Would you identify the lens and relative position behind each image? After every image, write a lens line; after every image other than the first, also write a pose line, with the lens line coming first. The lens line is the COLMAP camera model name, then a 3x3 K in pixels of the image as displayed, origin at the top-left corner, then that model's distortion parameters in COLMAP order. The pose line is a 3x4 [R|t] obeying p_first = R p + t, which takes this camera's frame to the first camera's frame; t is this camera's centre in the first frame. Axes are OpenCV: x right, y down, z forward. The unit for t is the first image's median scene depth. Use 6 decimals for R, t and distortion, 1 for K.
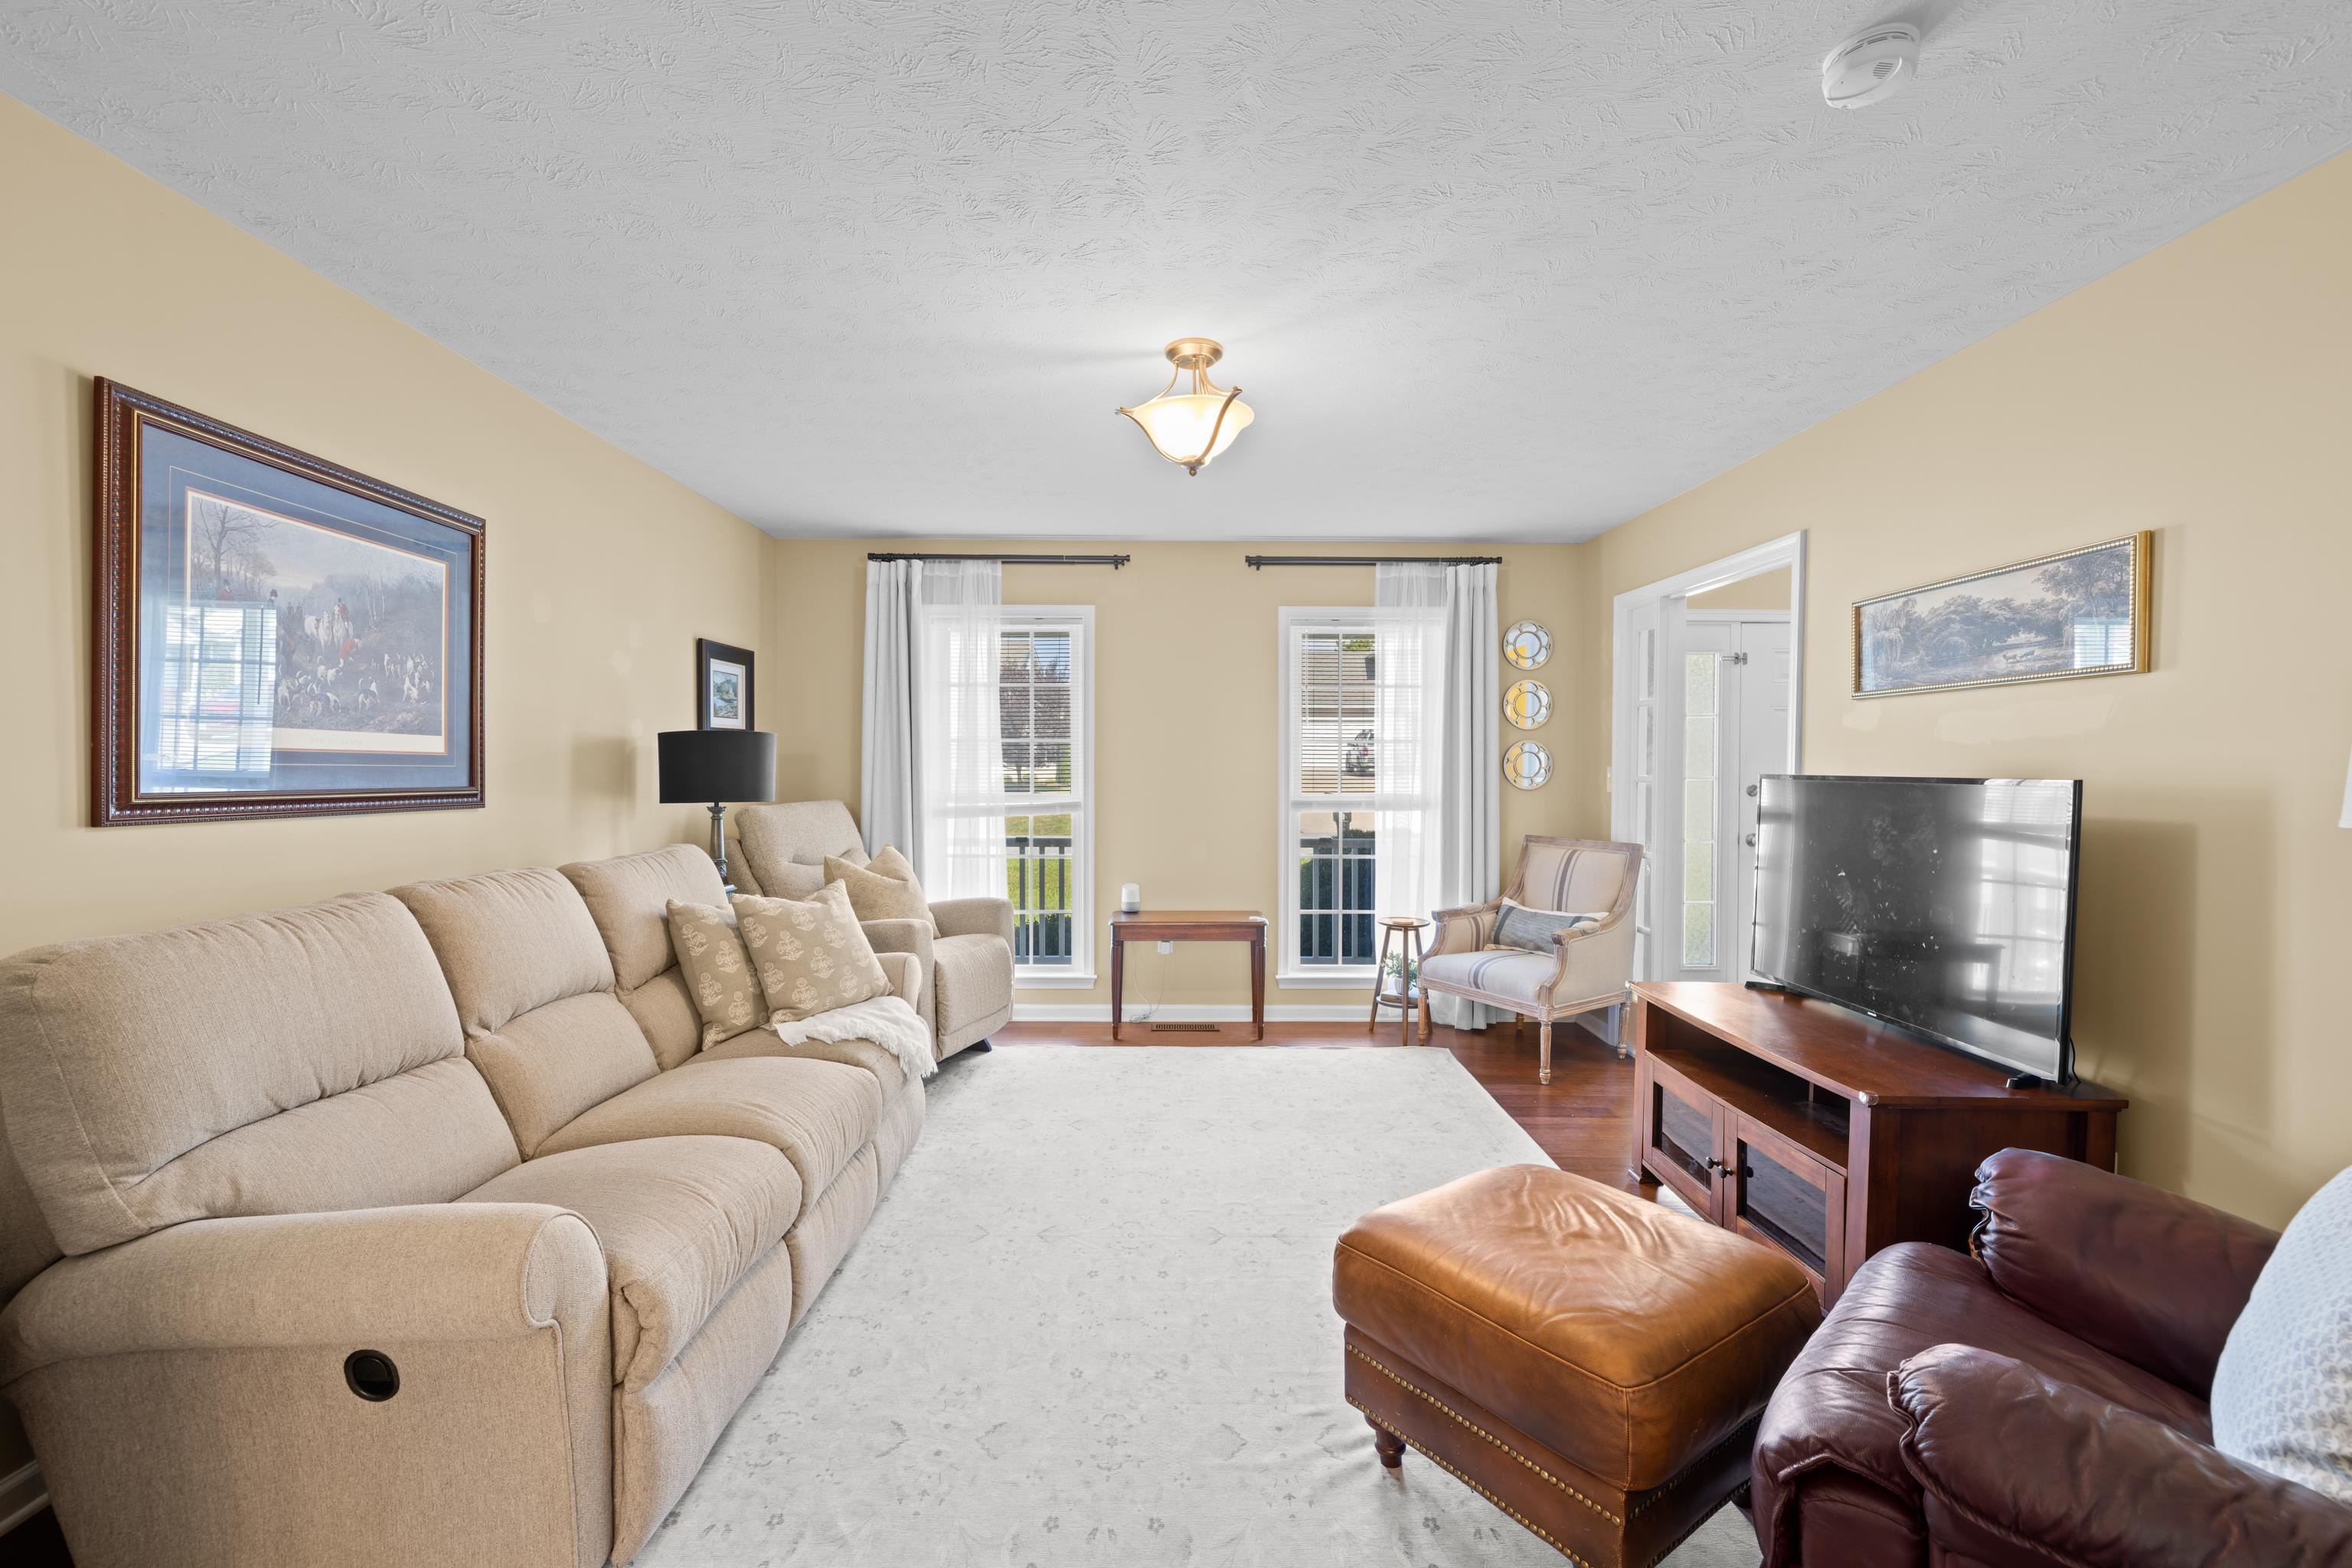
lens RADIAL K [[996.1, 0, 1174.1], [0, 996.1, 781.5], [0, 0, 1]] dist [0.000316, 0.000010]
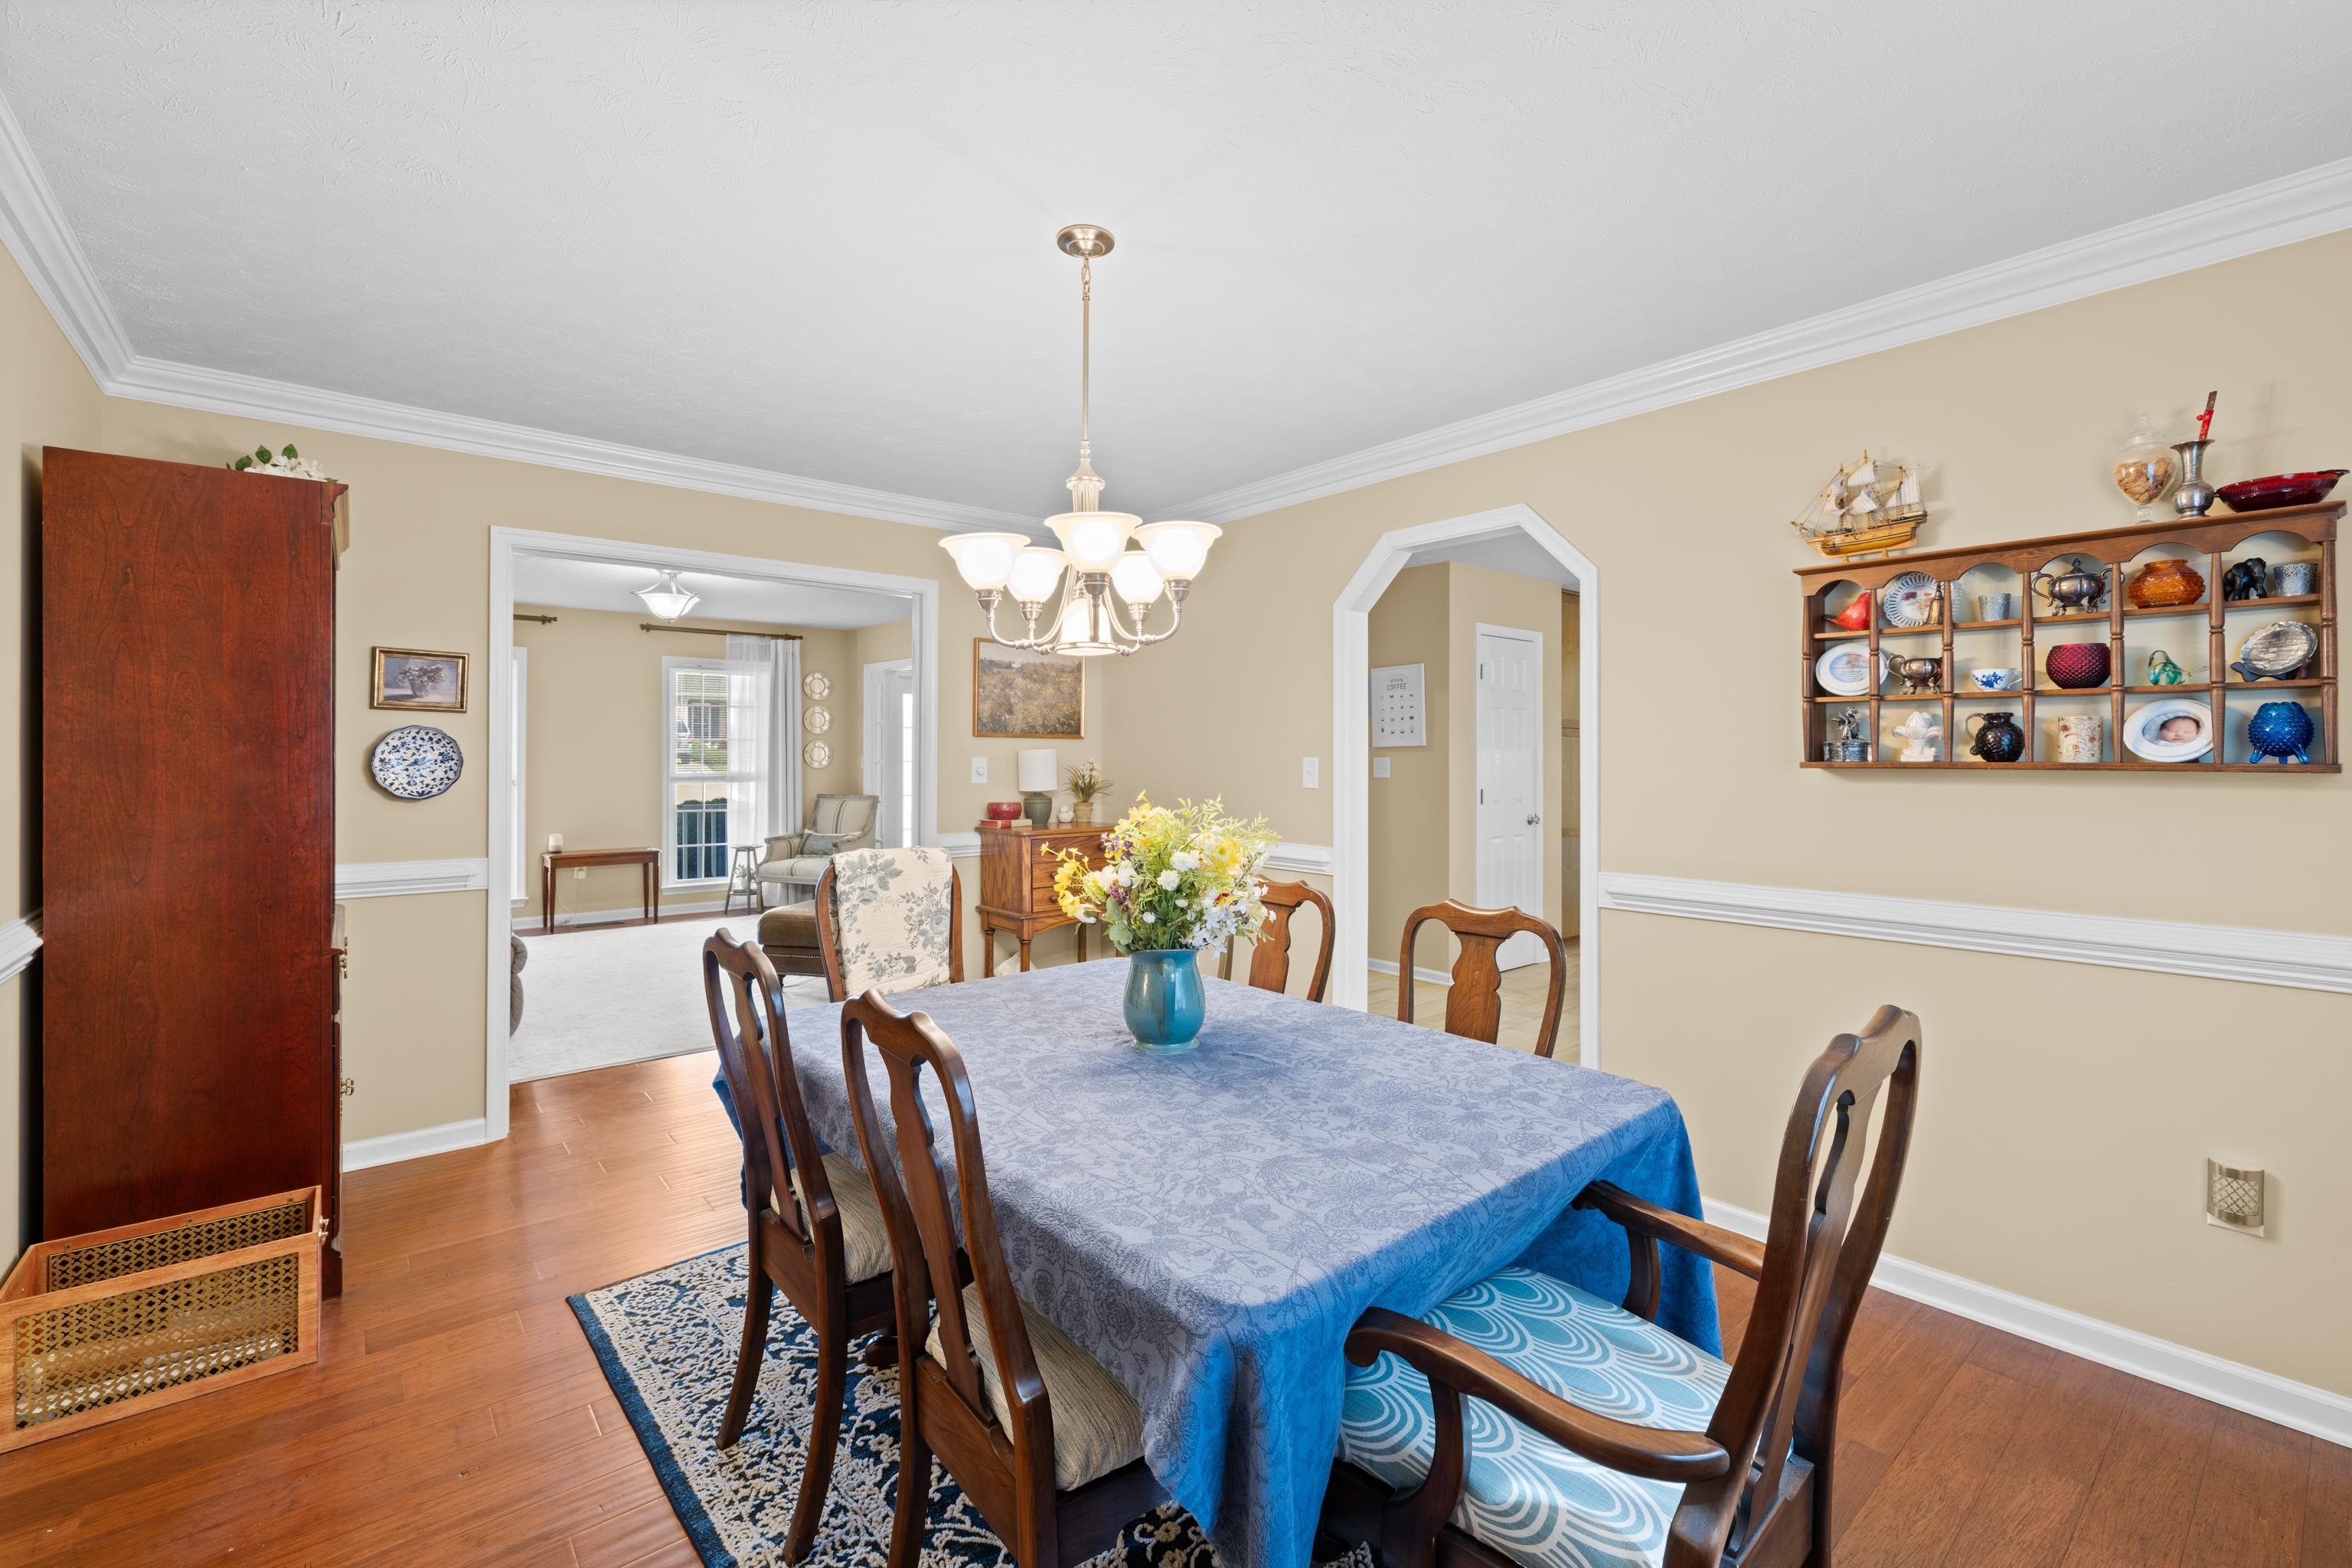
lens RADIAL K [[996.1, 0, 1175.6], [0, 996.1, 754.3], [0, 0, 1]] dist [0.000316, 0.000010]
pose [[0.777293, -0.000527, 0.629139, -0.278202], [0.012656, 0.999810, -0.014799, 0.017876], [-0.629012, 0.019466, 0.777152, -0.812083]]
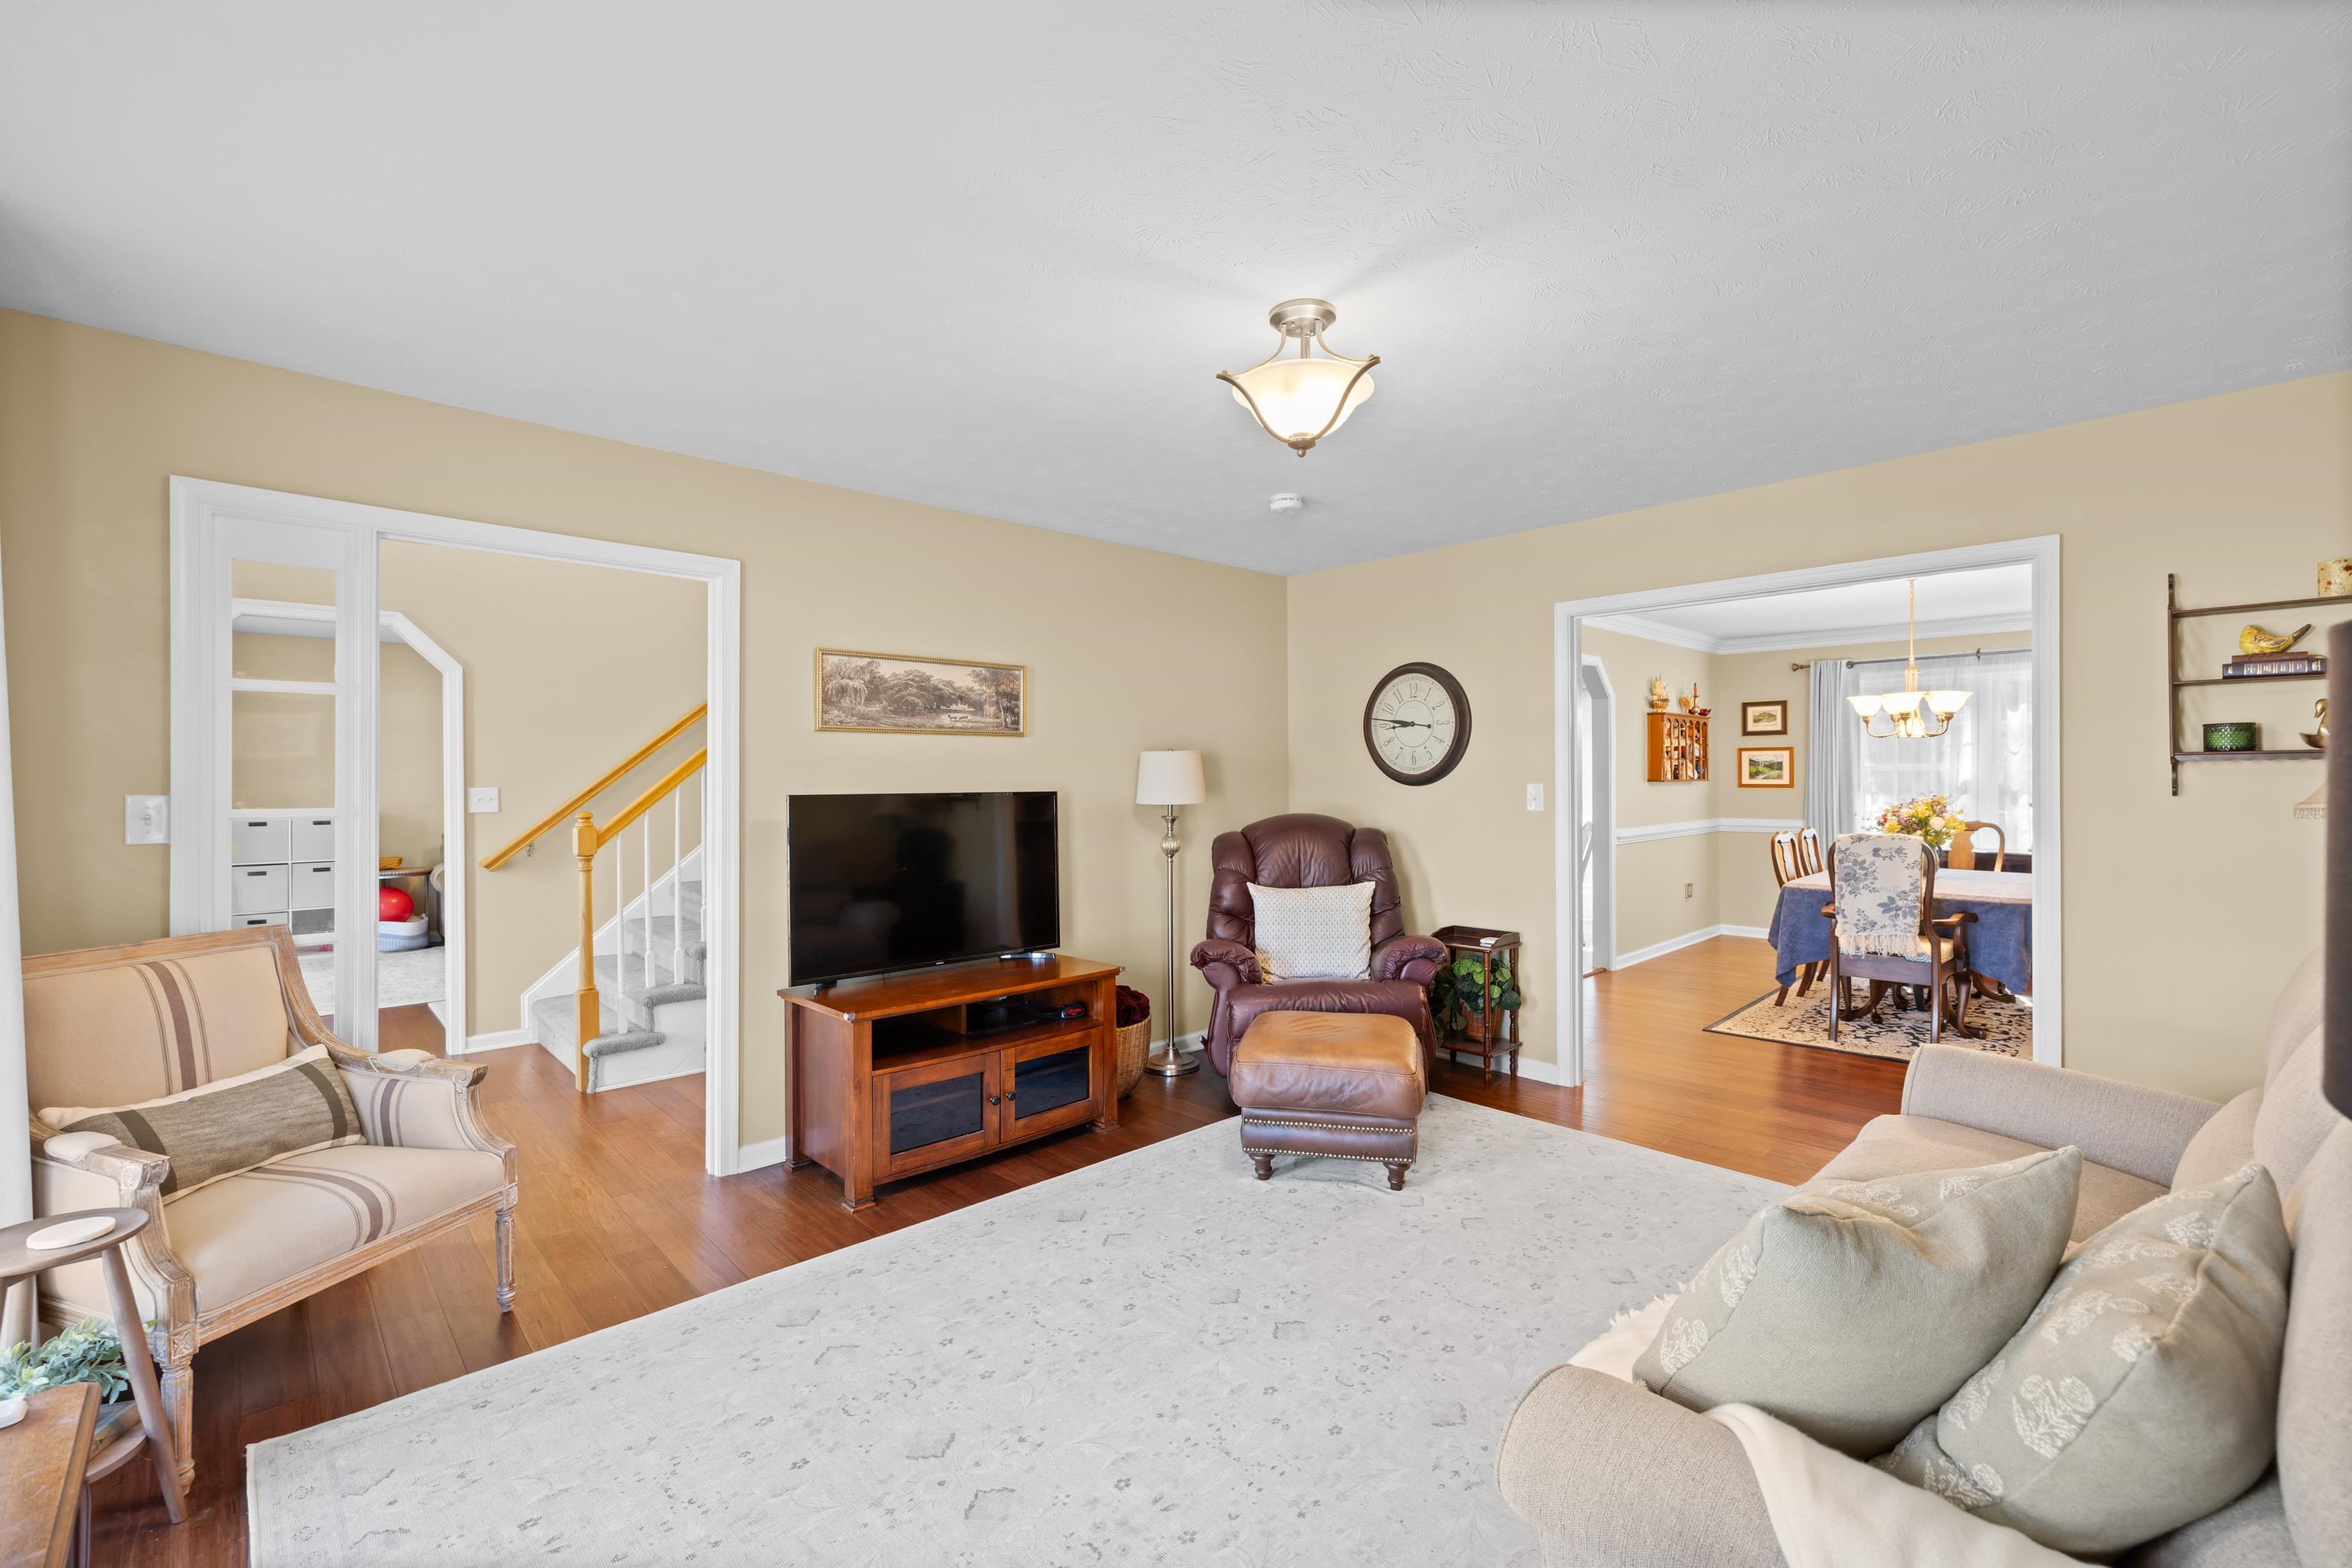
lens RADIAL K [[996.1, 0, 1180.5], [0, 996.1, 777.4], [0, 0, 1]] dist [0.000316, 0.000010]
pose [[-0.682083, -0.001784, 0.731272, -0.310841], [0.013523, 0.999795, 0.015052, -0.024589], [-0.731150, 0.020156, -0.681919, 0.959229]]
